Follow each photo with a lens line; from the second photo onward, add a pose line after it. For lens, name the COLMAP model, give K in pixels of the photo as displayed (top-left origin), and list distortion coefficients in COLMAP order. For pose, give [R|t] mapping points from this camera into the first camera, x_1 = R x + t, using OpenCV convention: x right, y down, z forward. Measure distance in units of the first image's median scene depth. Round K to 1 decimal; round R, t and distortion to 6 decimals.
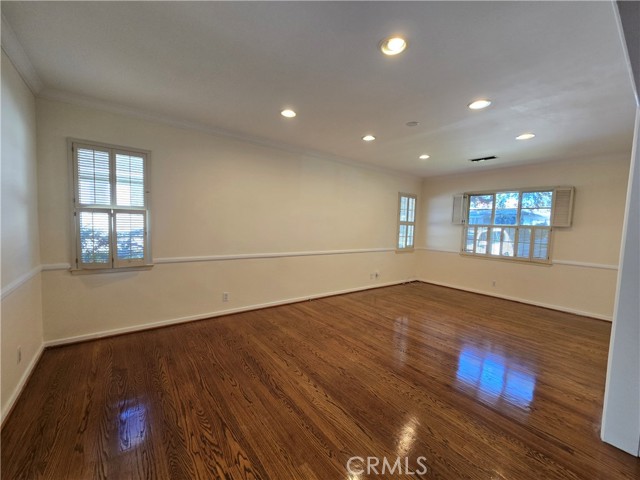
lens RADIAL K [[263.9, 0, 318.5], [0, 263.9, 239.9], [0, 0, 1]] dist [-0.003073, -0.000730]
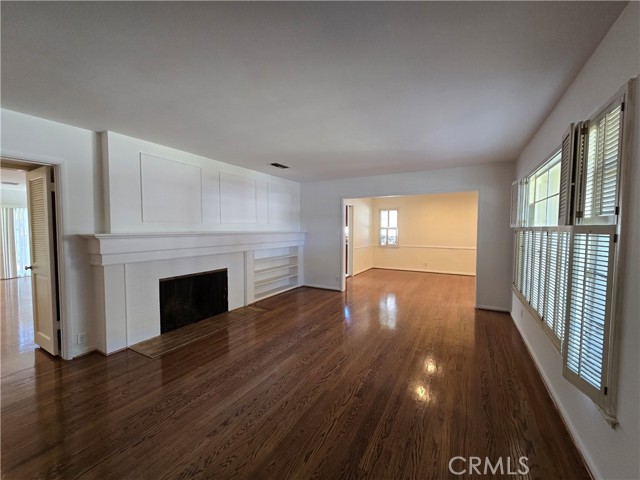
lens RADIAL K [[263.9, 0, 319.6], [0, 263.9, 240.8], [0, 0, 1]] dist [-0.003073, -0.000730]
pose [[0.410966, 0.015236, -0.911523, 1.799191], [-0.054466, 0.998485, -0.007866, 0.106437], [0.910022, 0.052879, 0.411173, -1.062201]]
